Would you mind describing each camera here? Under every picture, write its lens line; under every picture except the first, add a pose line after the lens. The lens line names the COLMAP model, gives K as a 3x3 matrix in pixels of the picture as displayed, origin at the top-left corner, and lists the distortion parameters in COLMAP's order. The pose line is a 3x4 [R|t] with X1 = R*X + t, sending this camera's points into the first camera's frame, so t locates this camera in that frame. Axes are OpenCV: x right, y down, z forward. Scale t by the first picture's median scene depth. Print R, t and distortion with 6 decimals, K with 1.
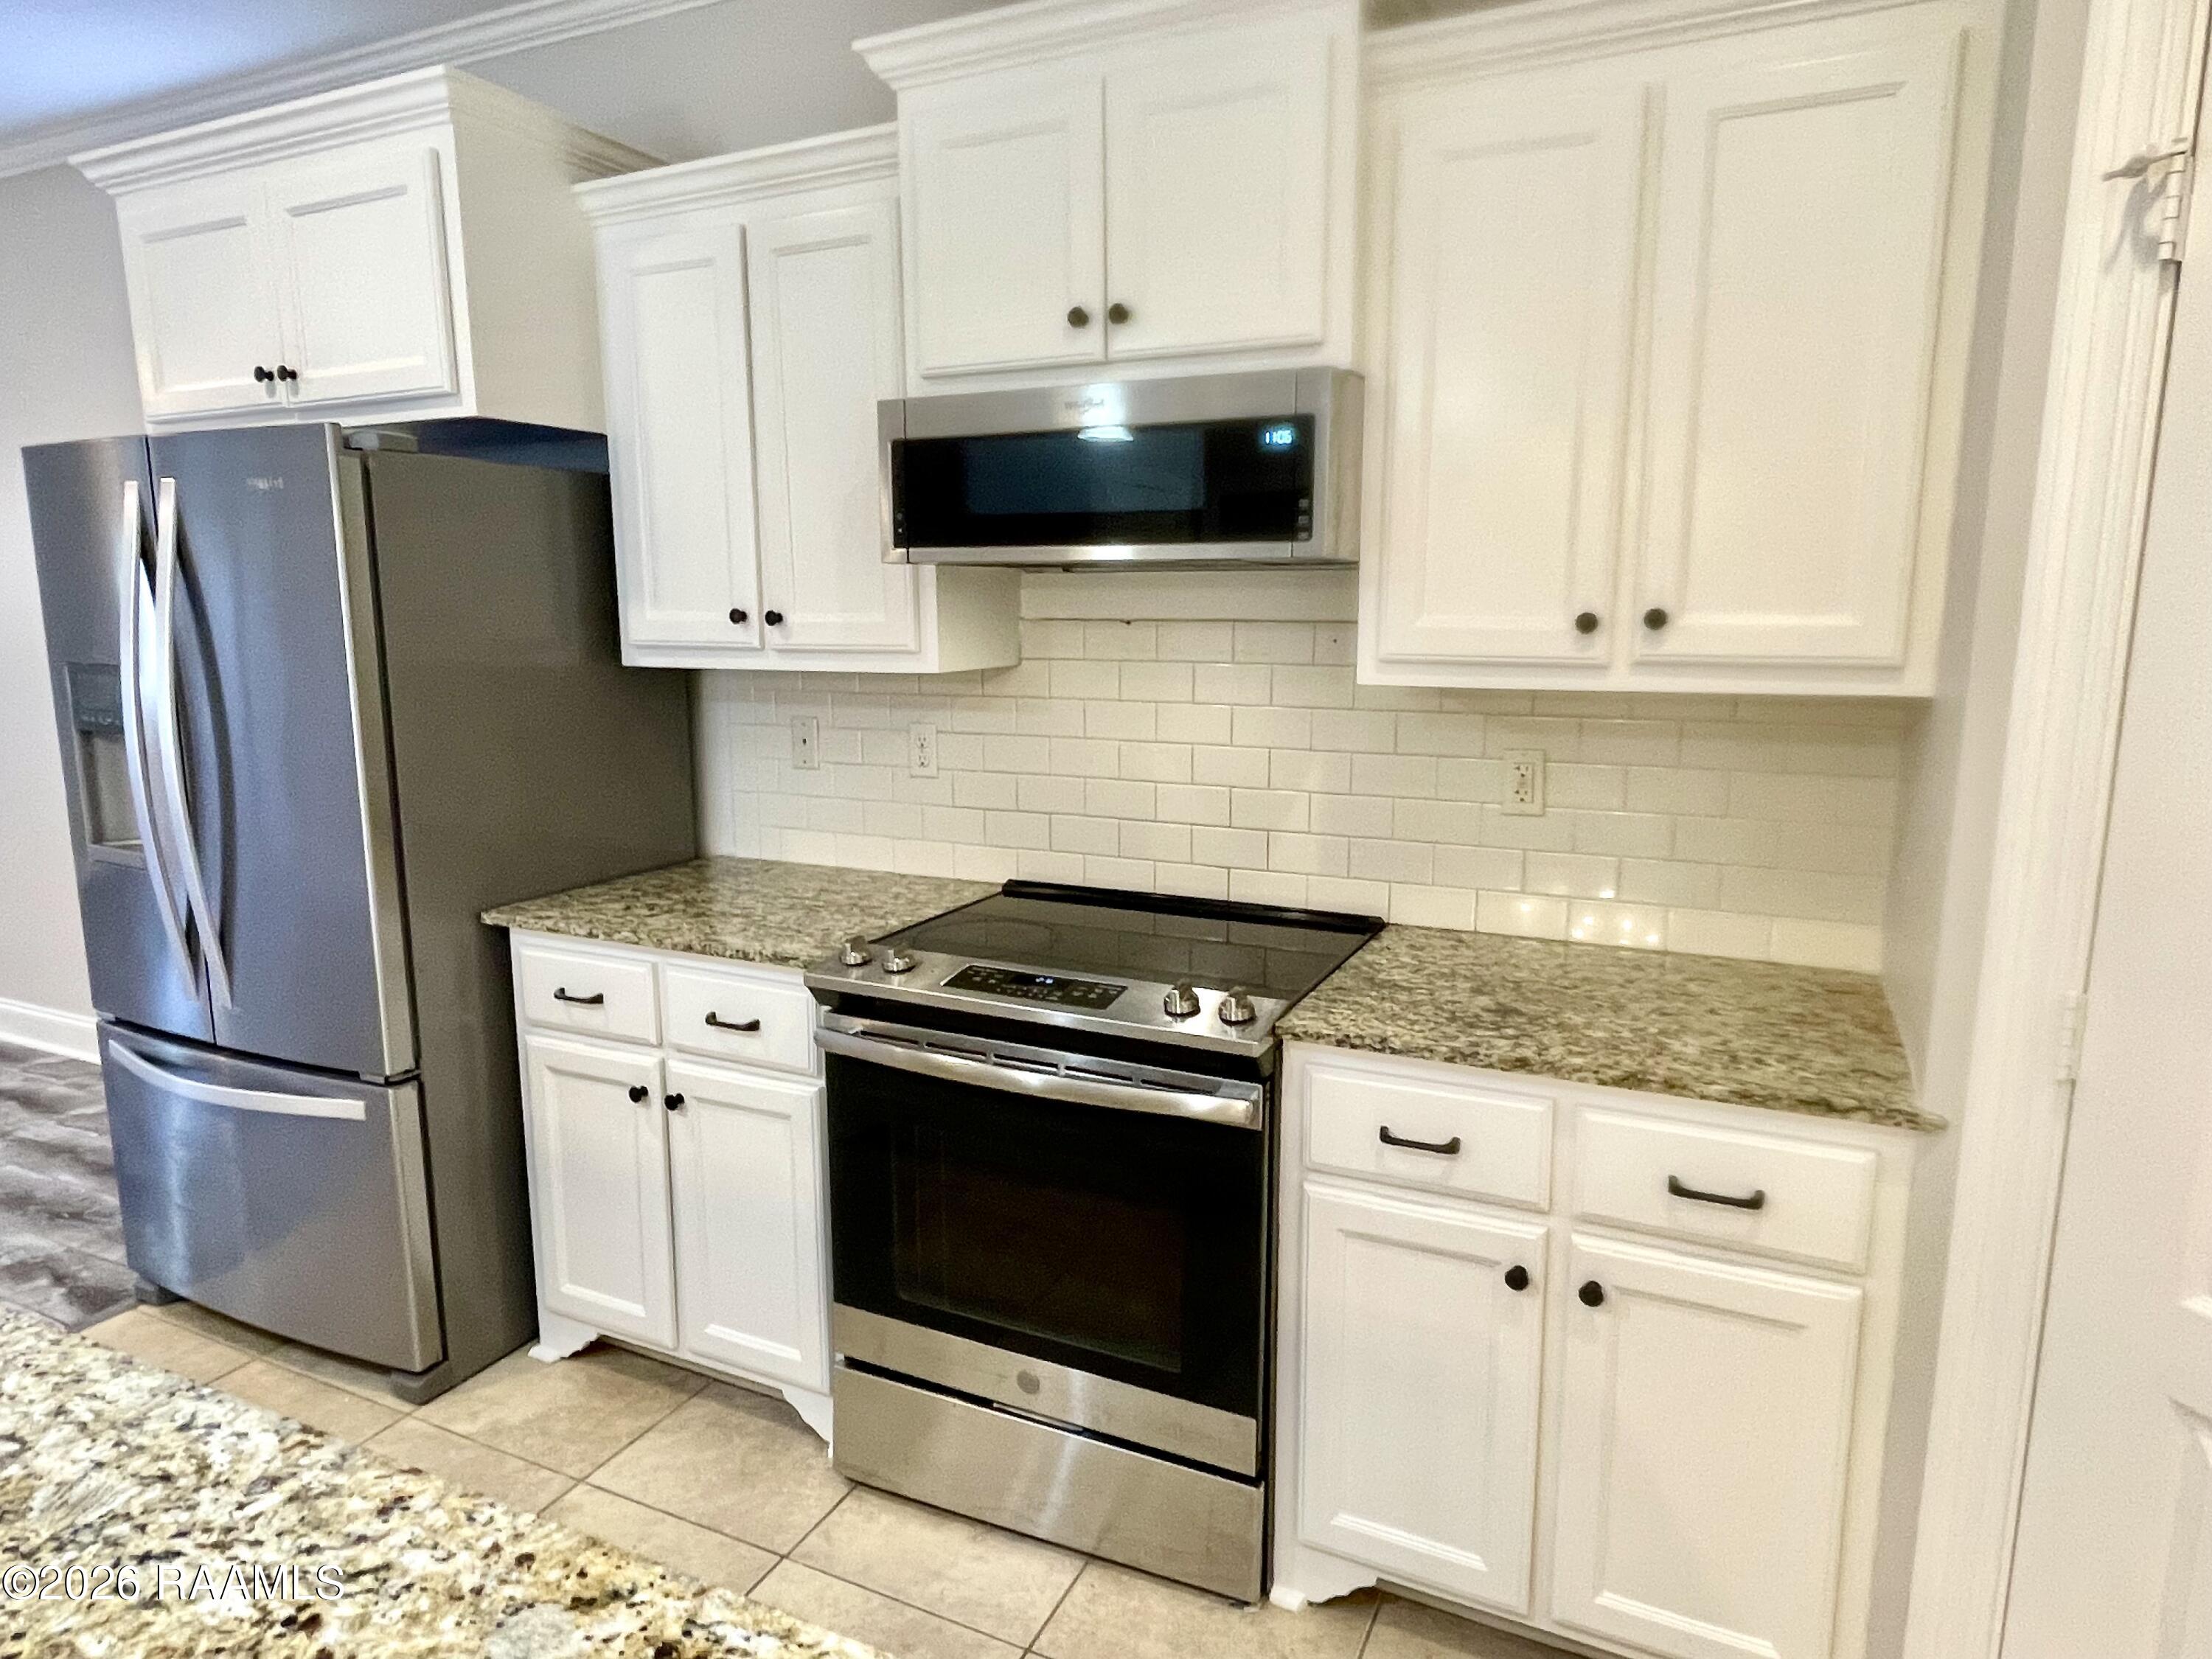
lens RADIAL K [[1285.8, 0, 1106.7], [0, 1285.8, 823.6], [0, 0, 1]] dist [0.000662, -0.001177]
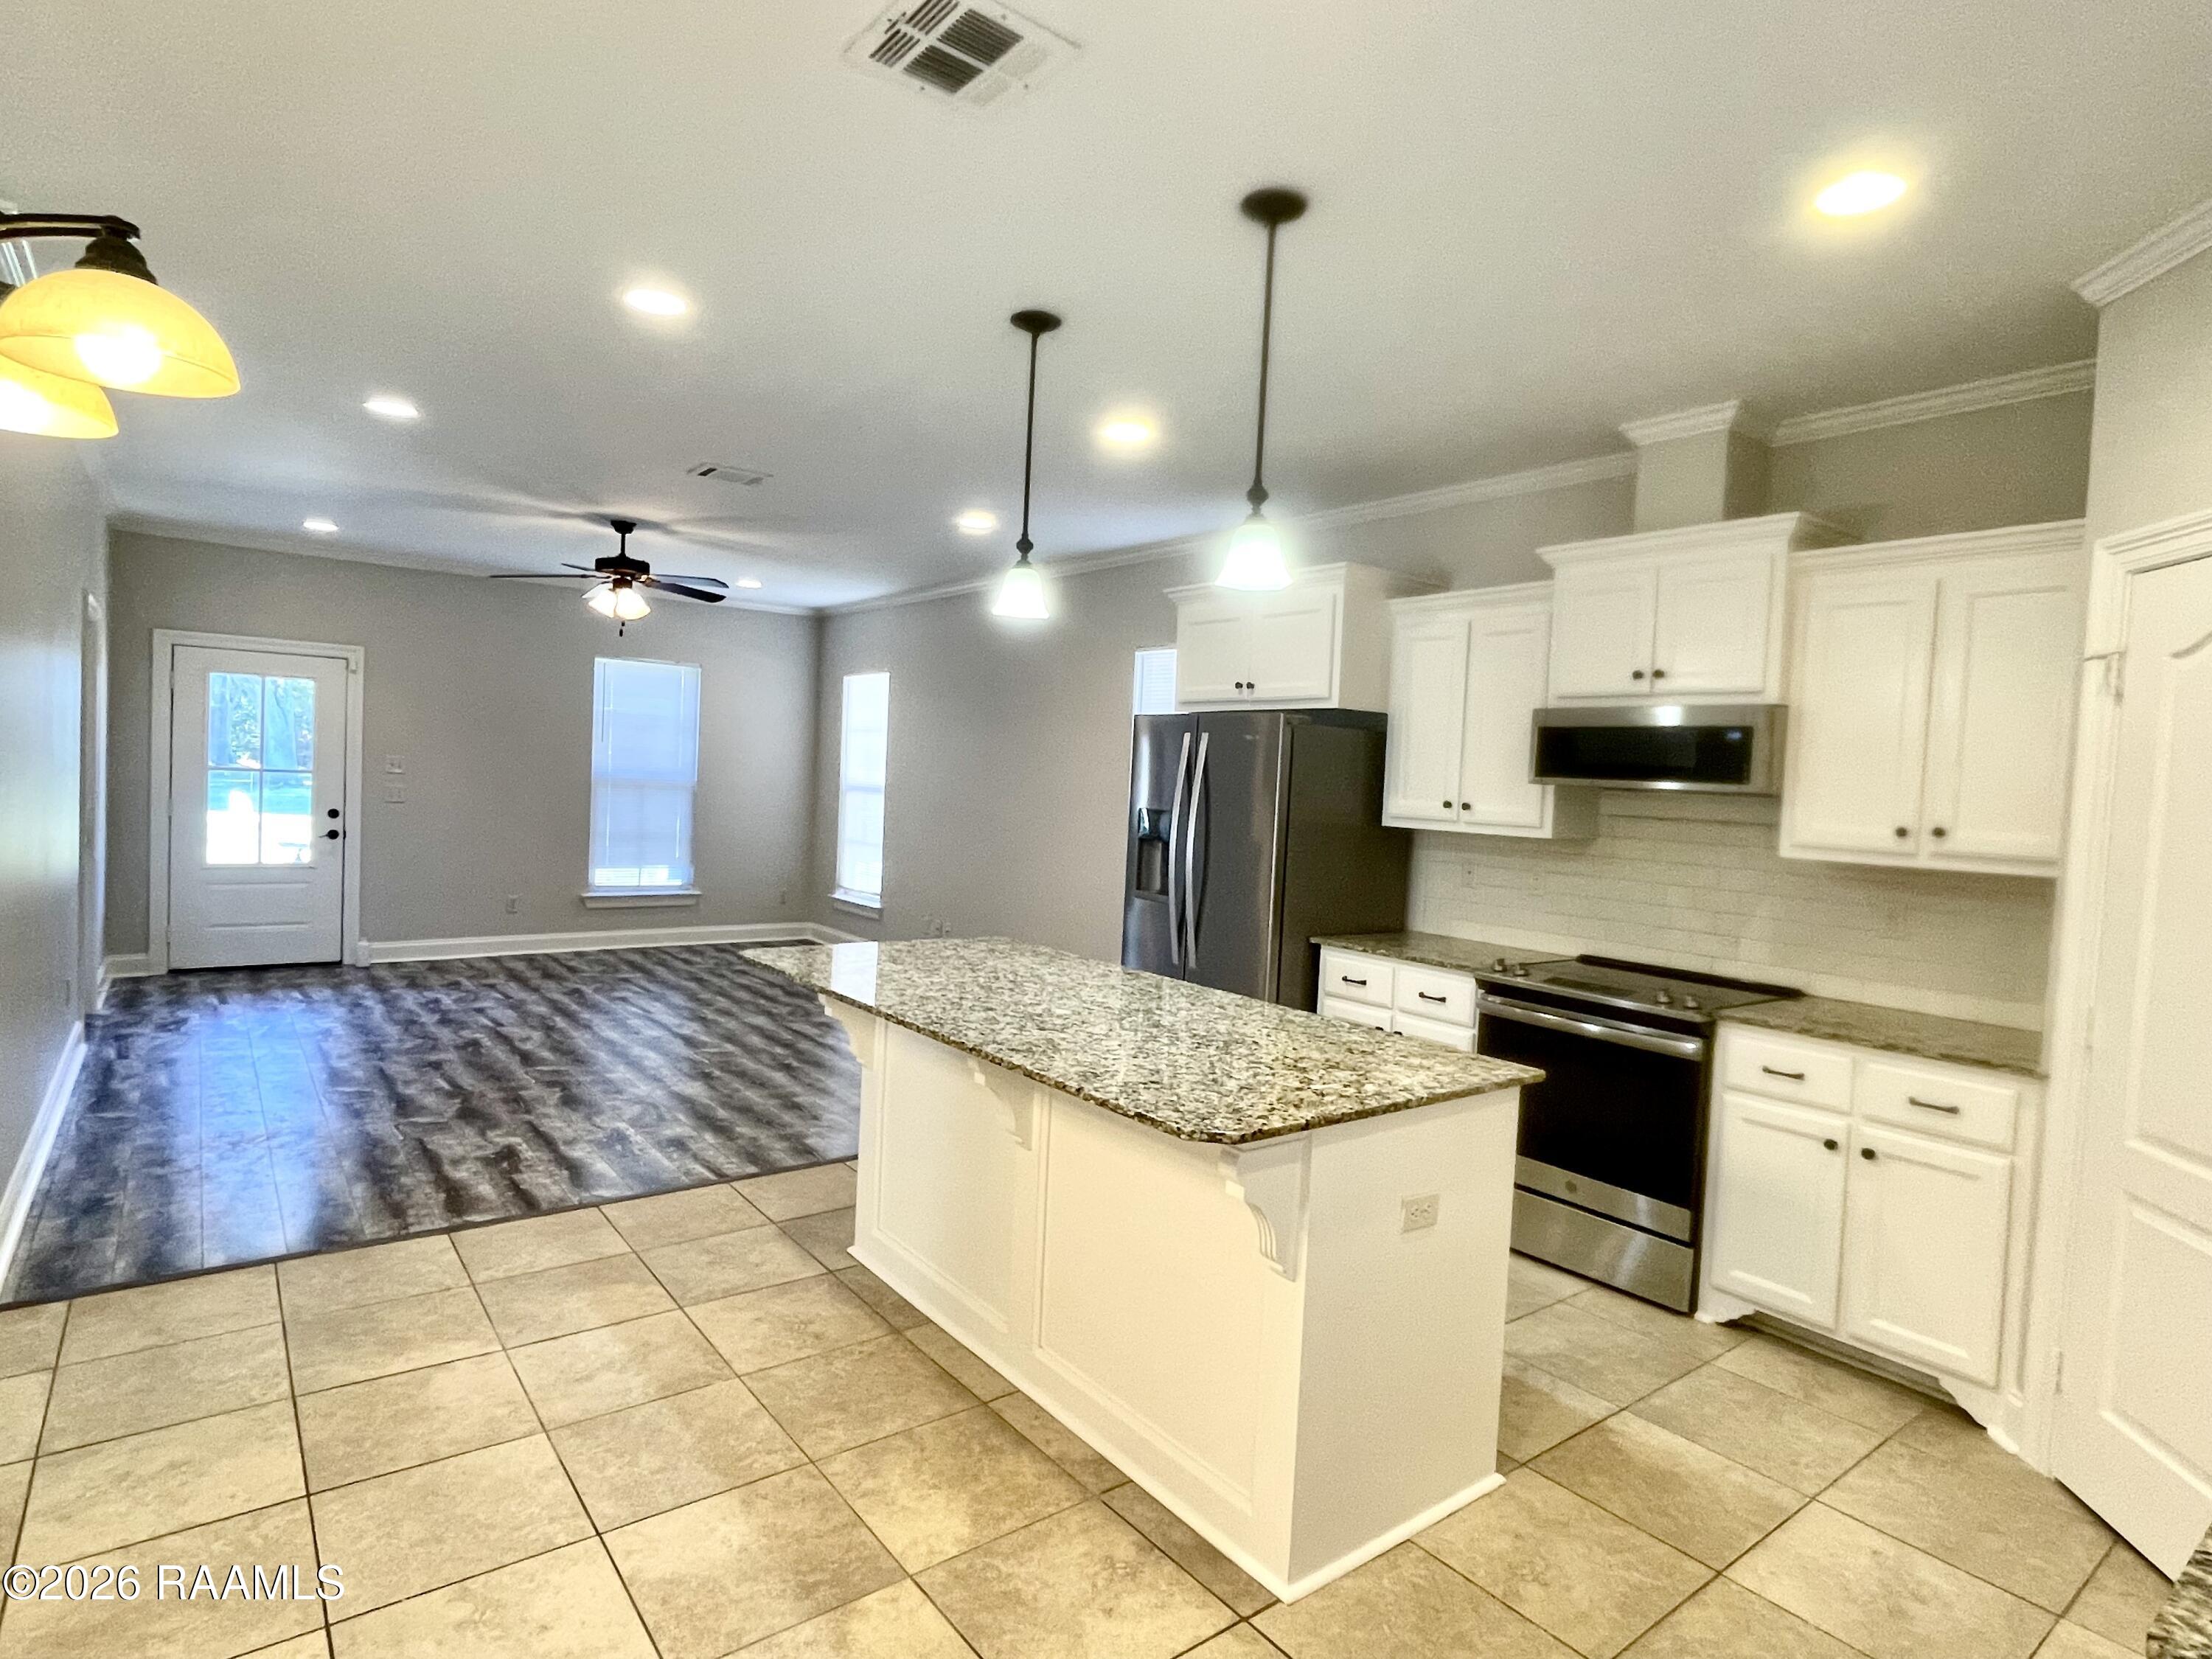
lens RADIAL K [[1173.8, 0, 1102.4], [0, 1173.8, 823.8], [0, 0, 1]] dist [-0.000204, -0.003284]
pose [[0.884970, 0.061535, -0.461565, 0.103359], [-0.125254, 0.986154, -0.108681, 0.165801], [0.448487, 0.153992, 0.880424, -1.042644]]
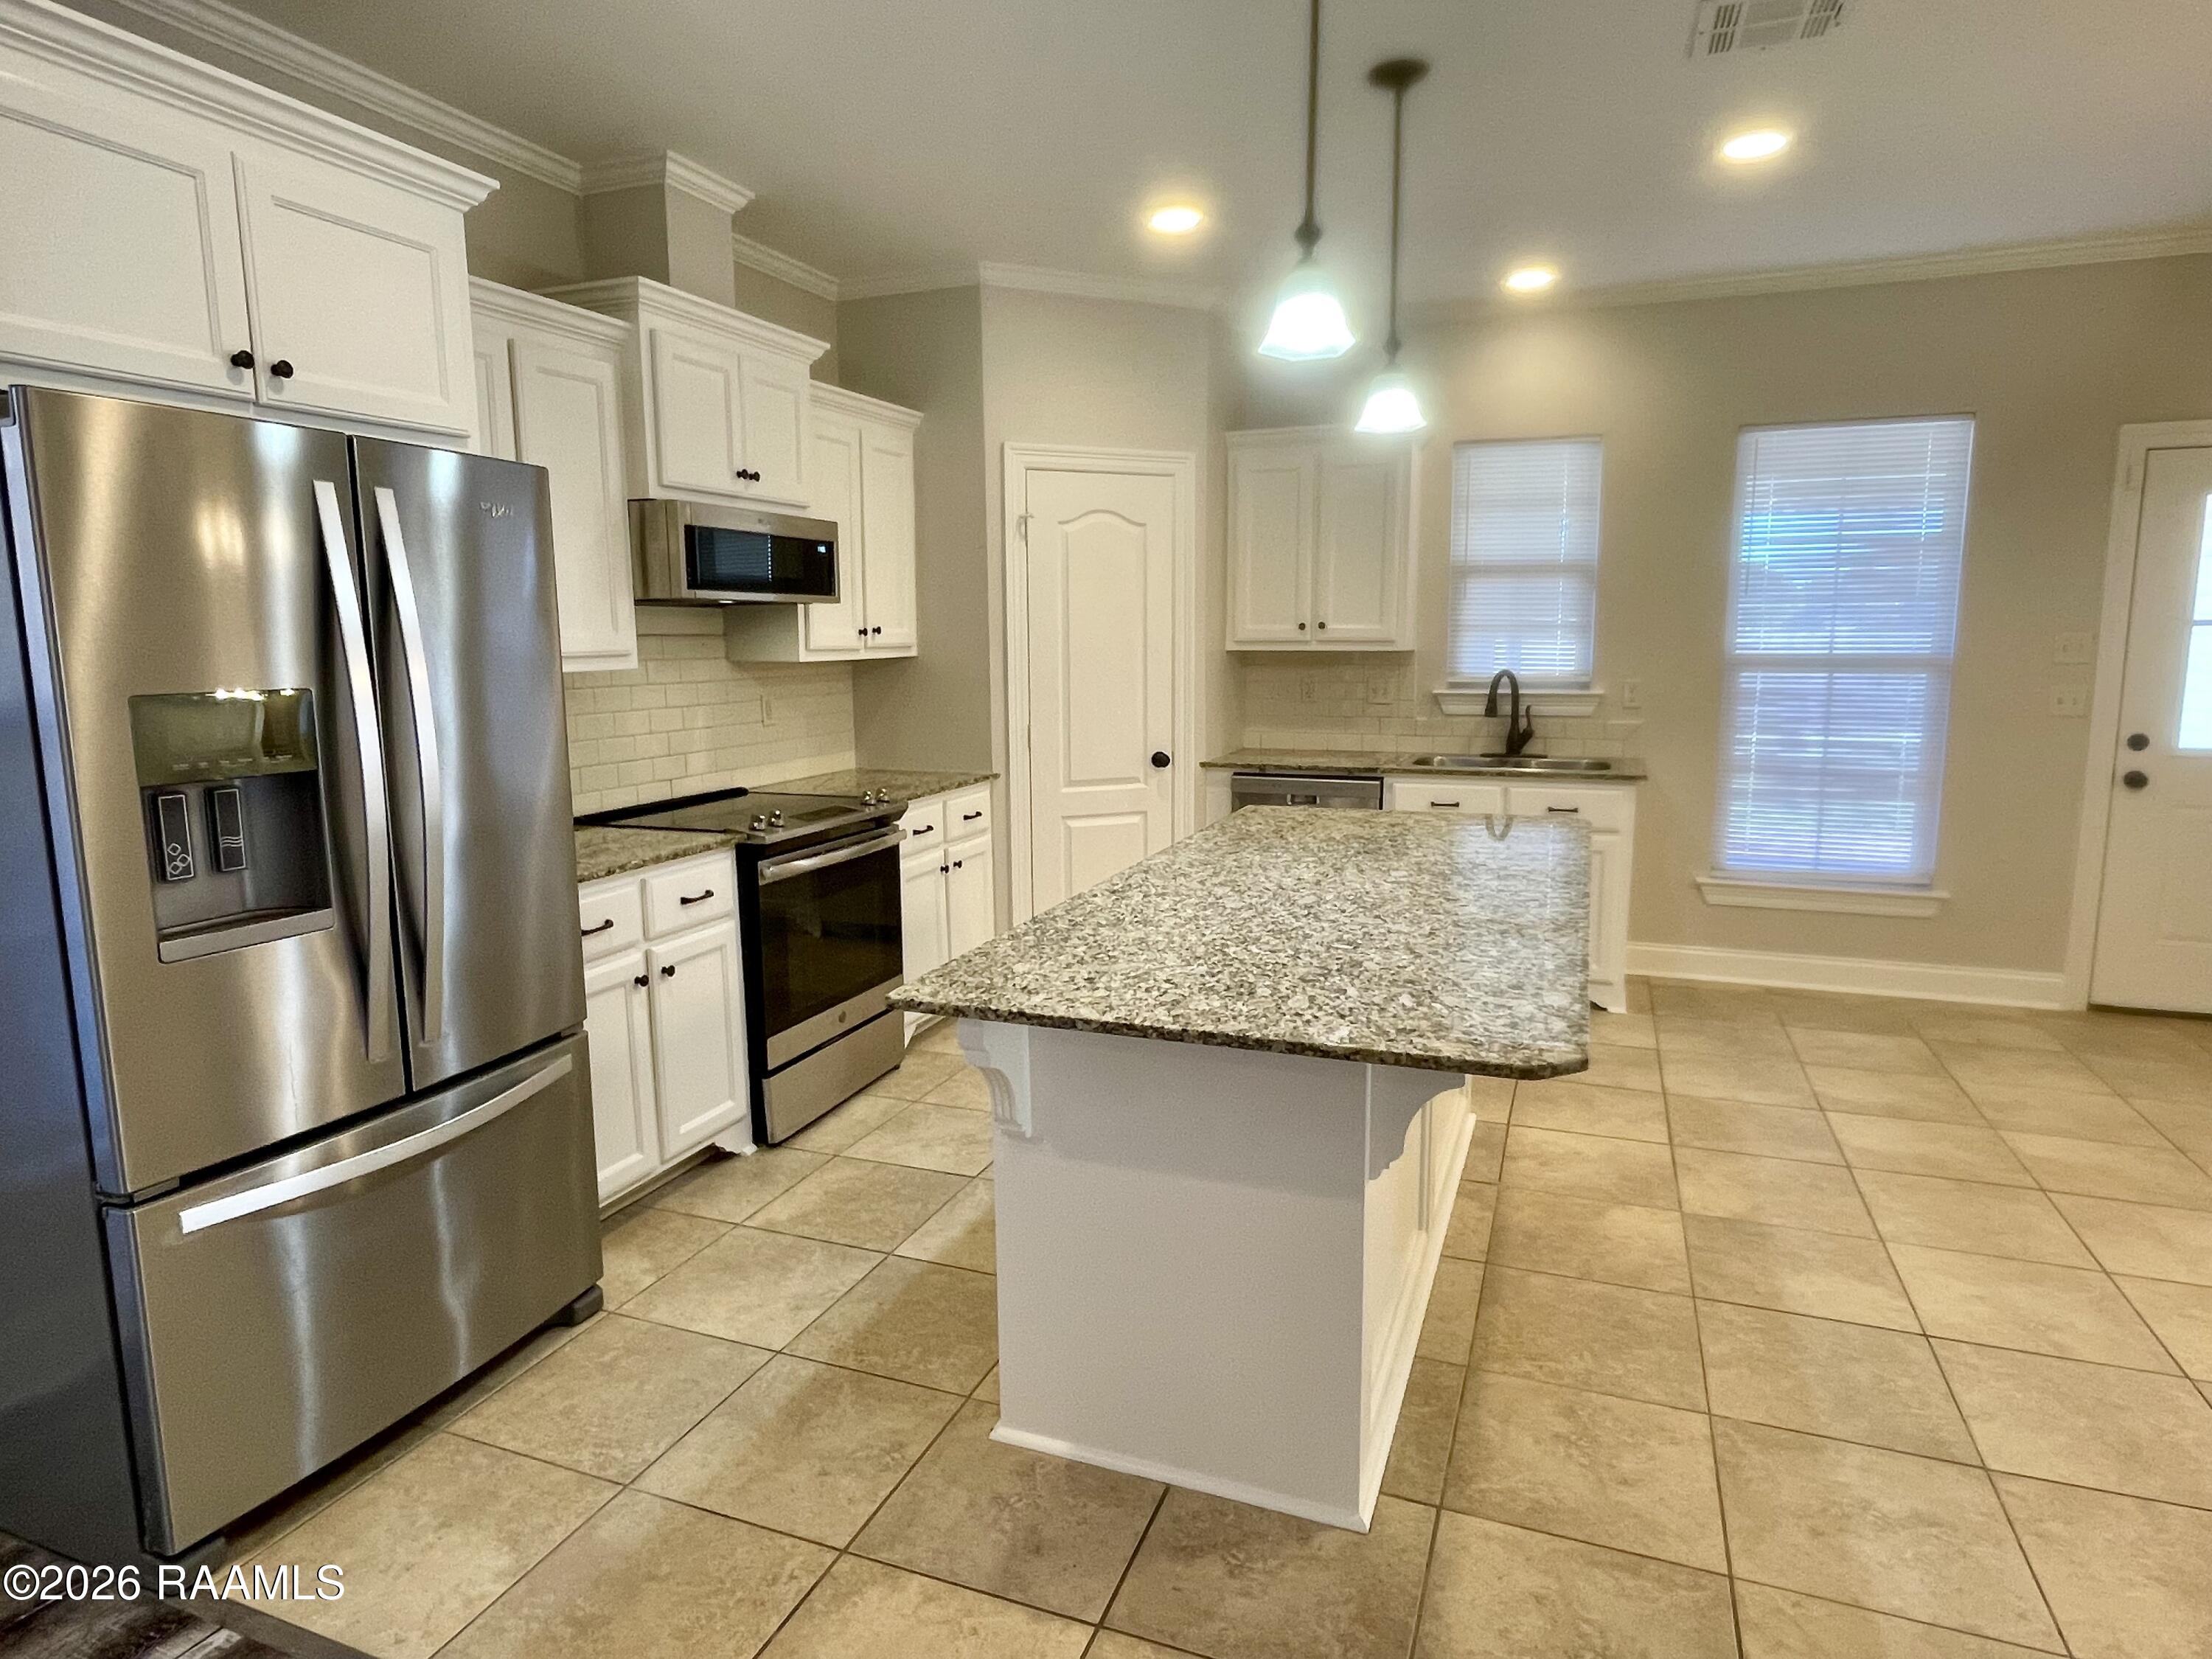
lens RADIAL K [[1254.9, 0, 1115.0], [0, 1254.9, 813.1], [0, 0, 1]] dist [0.020401, -0.000320]
pose [[-0.068676, -0.144972, 0.987050, -1.956758], [0.168847, 0.973423, 0.154718, -0.097714], [-0.983247, 0.177285, -0.042373, 0.616577]]
